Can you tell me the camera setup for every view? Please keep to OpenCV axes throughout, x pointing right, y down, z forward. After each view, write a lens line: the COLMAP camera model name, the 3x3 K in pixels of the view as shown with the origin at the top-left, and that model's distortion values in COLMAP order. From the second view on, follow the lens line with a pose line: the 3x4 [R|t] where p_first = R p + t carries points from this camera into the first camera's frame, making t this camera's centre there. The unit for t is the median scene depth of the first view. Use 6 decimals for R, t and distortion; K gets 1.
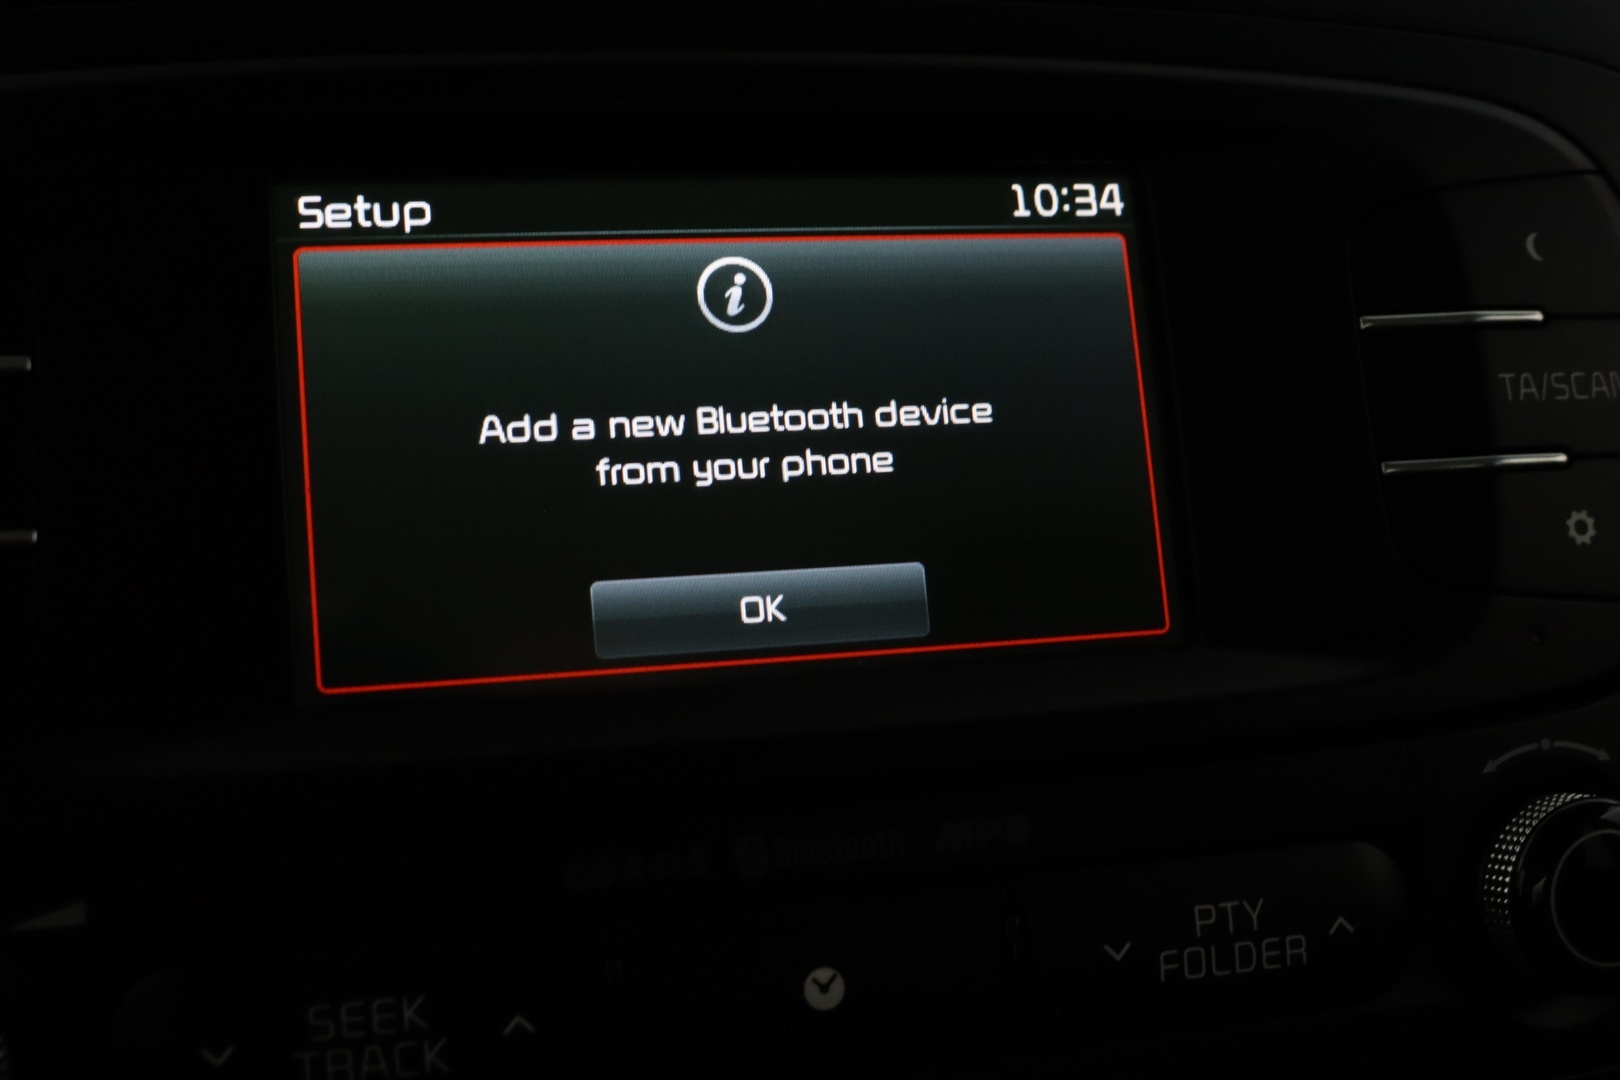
lens RADIAL K [[1932.0, 0, 810.0], [0, 1932.0, 540.0], [0, 0, 1]] dist [-0.111850, 0.090993]
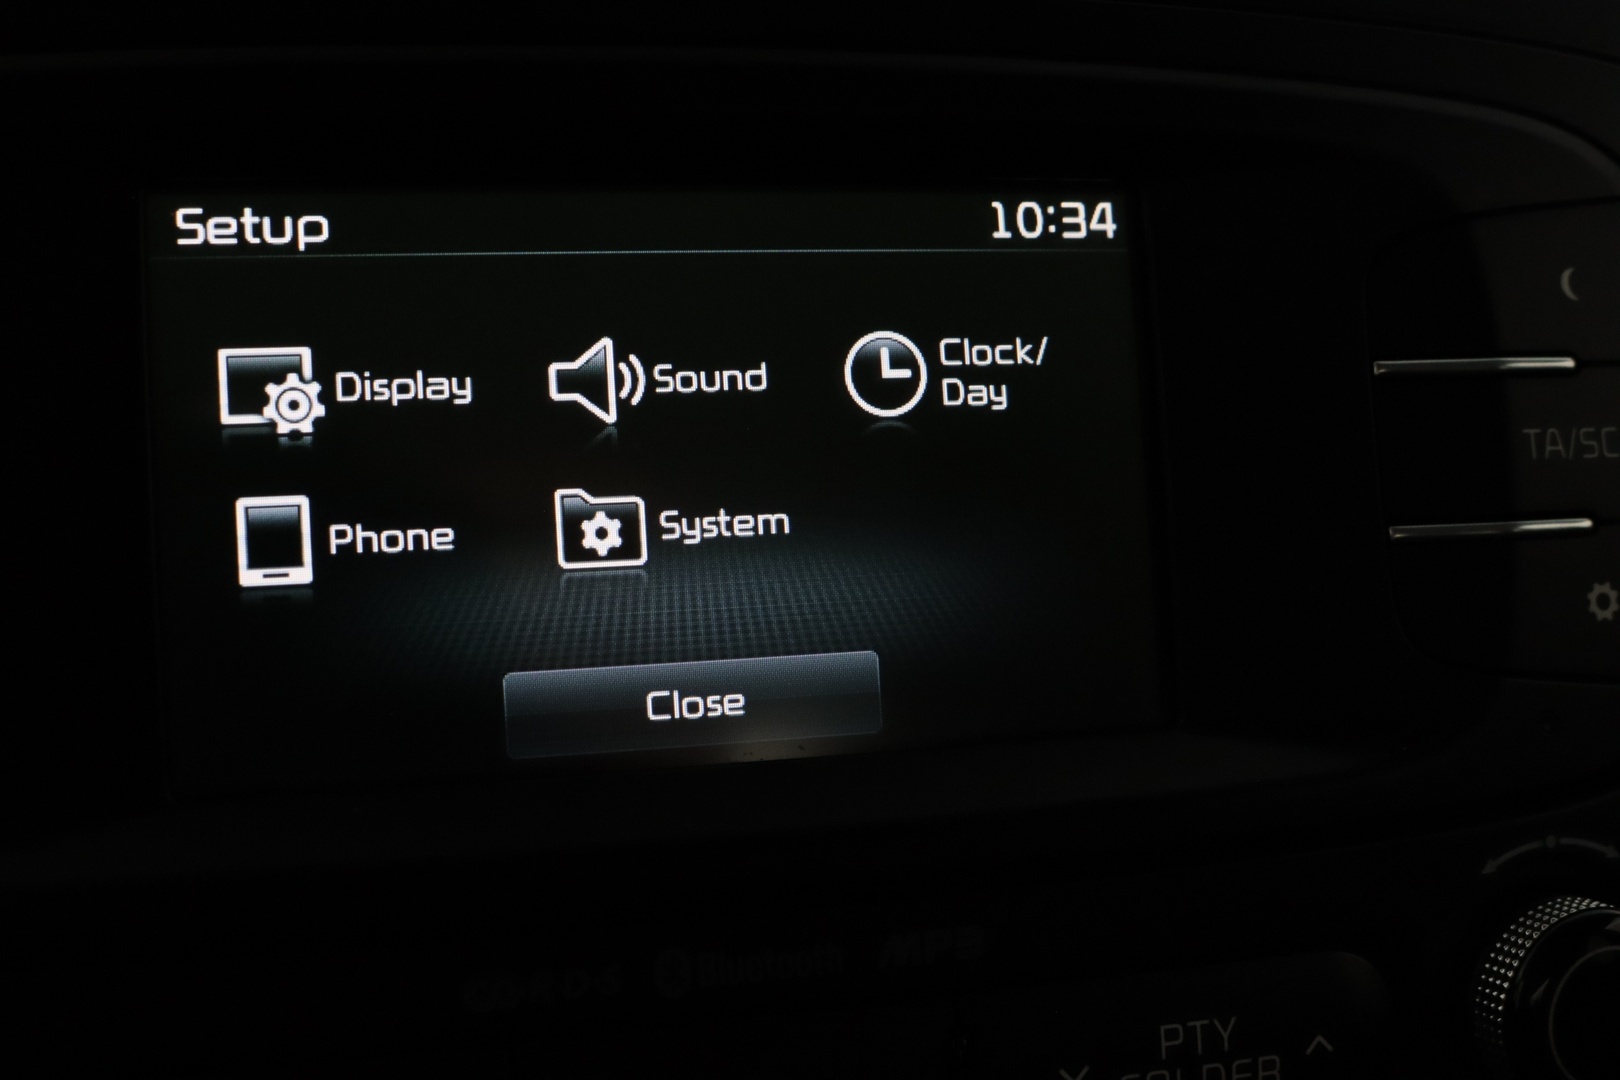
lens RADIAL K [[1932.0, 0, 810.0], [0, 1932.0, 540.0], [0, 0, 1]] dist [-0.111850, 0.090993]
pose [[0.999395, 0.030534, 0.016662, 0.011324], [-0.031684, 0.996771, 0.073781, -0.094133], [-0.014355, -0.074265, 0.997135, 0.106706]]
